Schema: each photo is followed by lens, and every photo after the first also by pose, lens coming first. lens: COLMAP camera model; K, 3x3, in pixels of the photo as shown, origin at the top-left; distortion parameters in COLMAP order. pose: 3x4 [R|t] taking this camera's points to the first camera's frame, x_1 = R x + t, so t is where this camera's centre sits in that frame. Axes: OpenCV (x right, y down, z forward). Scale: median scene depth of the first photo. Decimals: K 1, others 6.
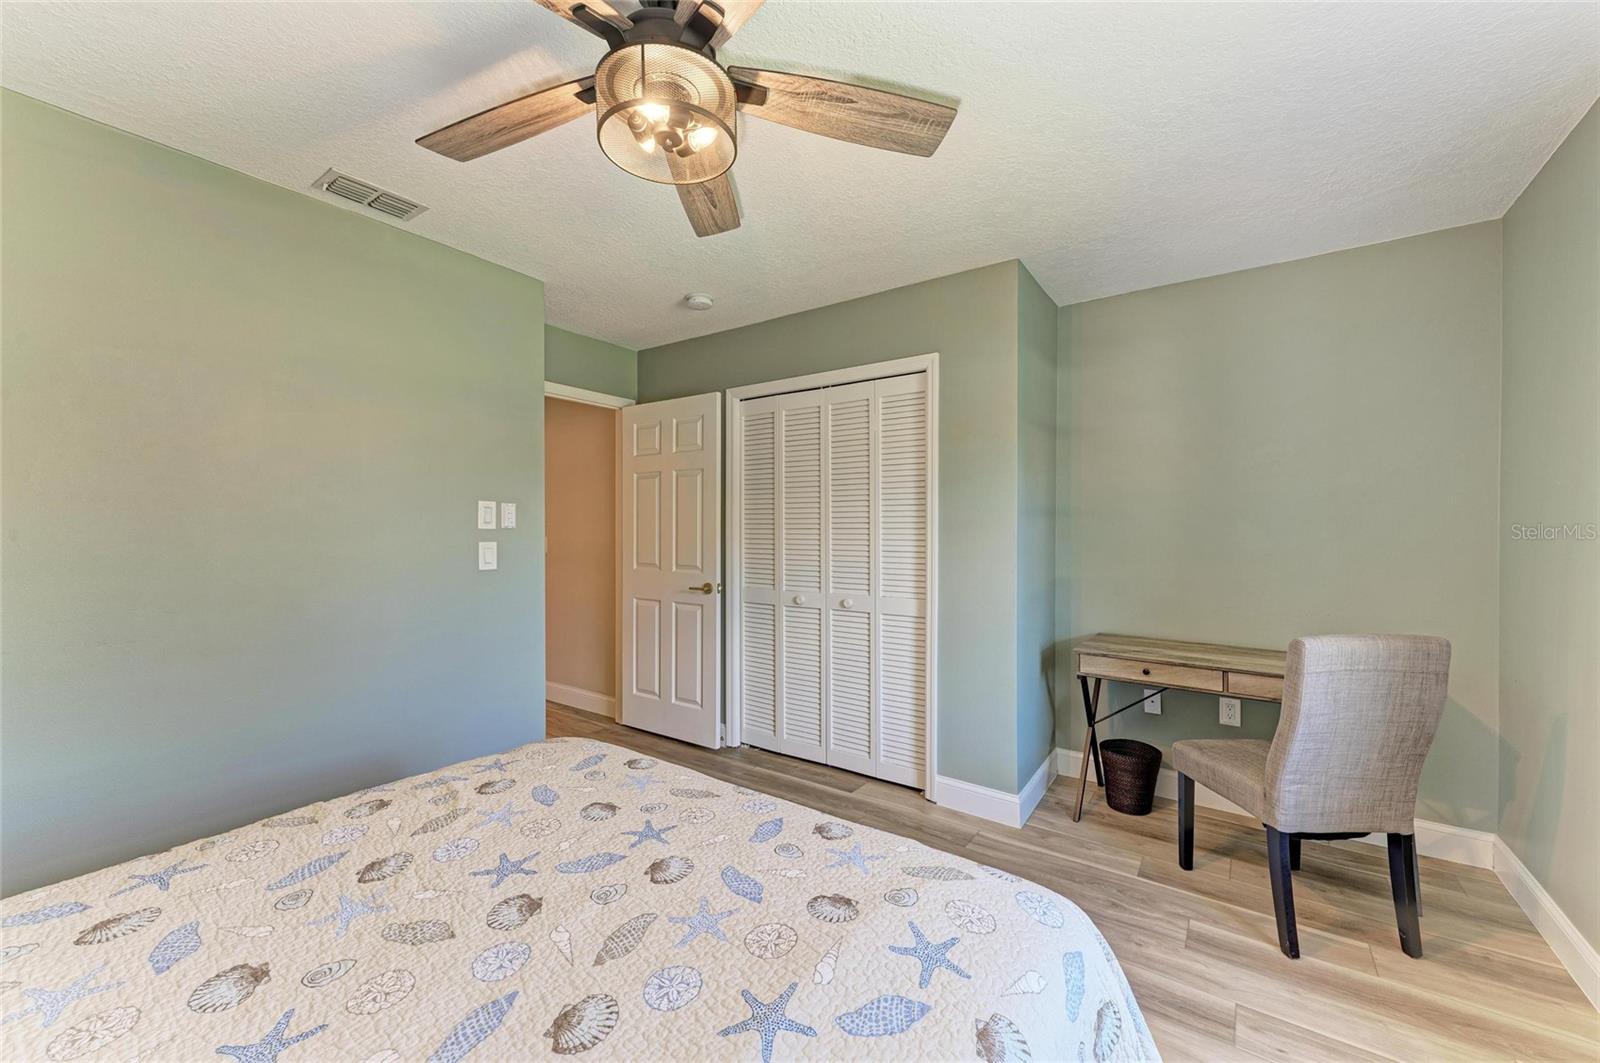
lens RADIAL K [[635.5, 0, 800.7], [0, 635.5, 536.6], [0, 0, 1]] dist [0.018131, -0.004651]
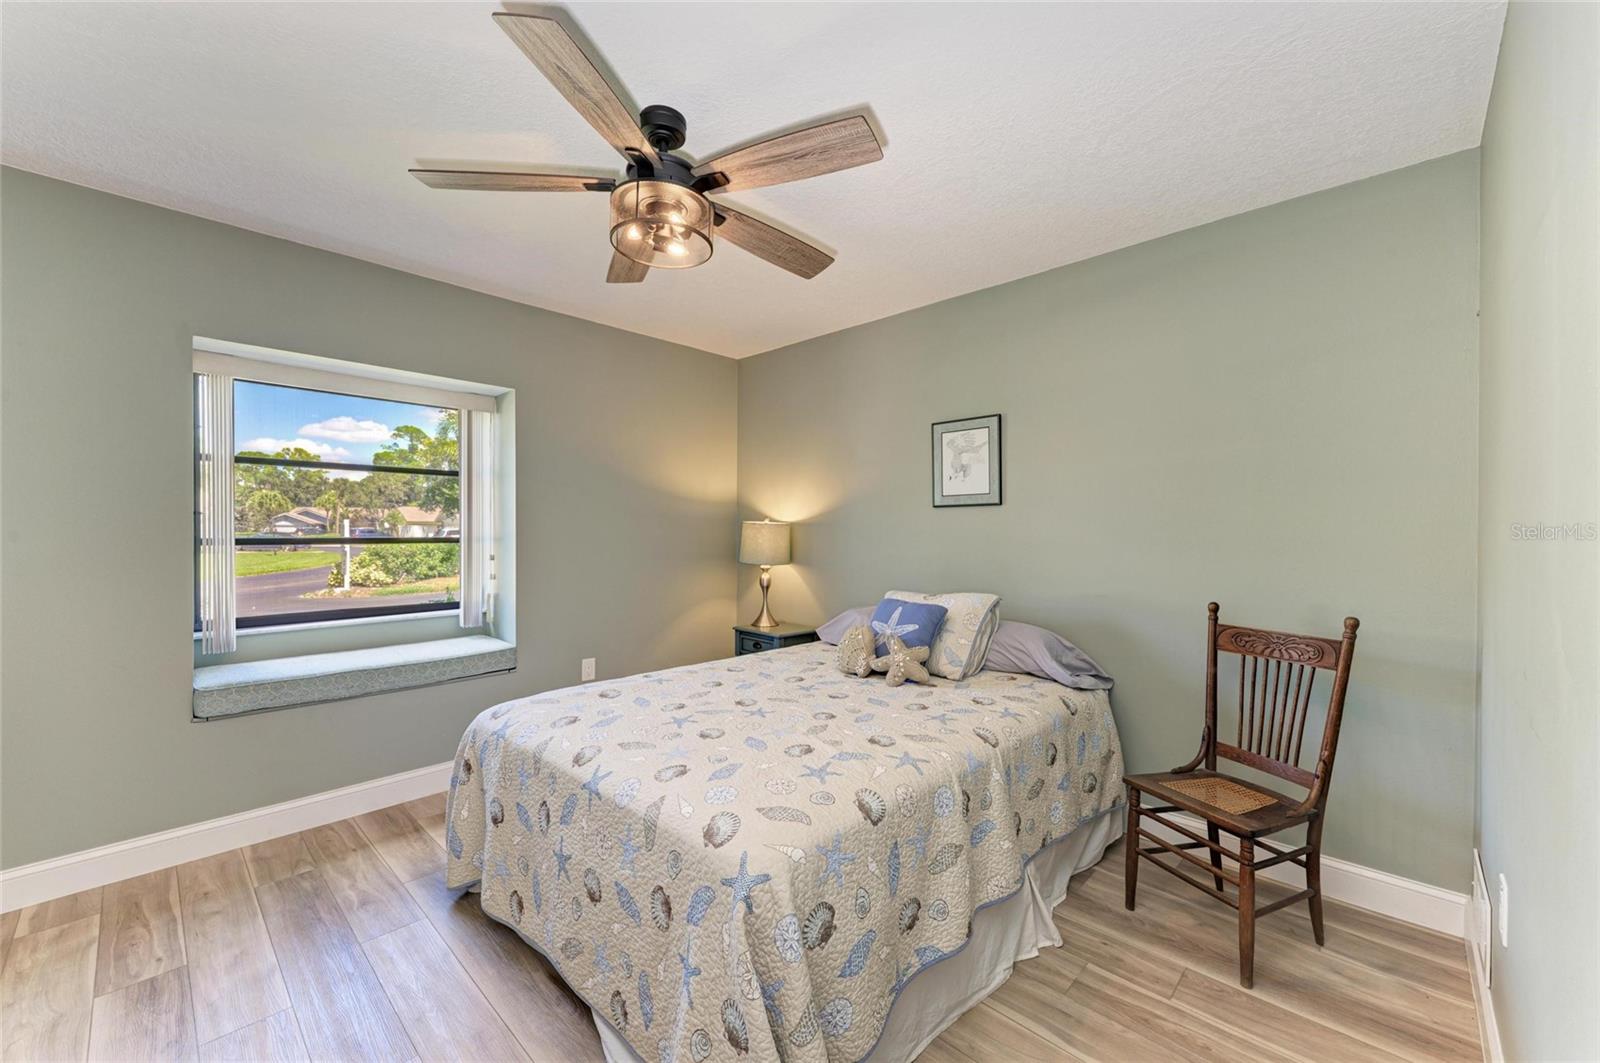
lens RADIAL K [[635.5, 0, 798.9], [0, 635.5, 533.3], [0, 0, 1]] dist [0.018131, -0.004651]
pose [[-0.990015, -0.004820, 0.140882, -0.737326], [-0.002659, 0.999876, 0.015522, -0.024760], [-0.140939, 0.014992, -0.989905, 2.477926]]
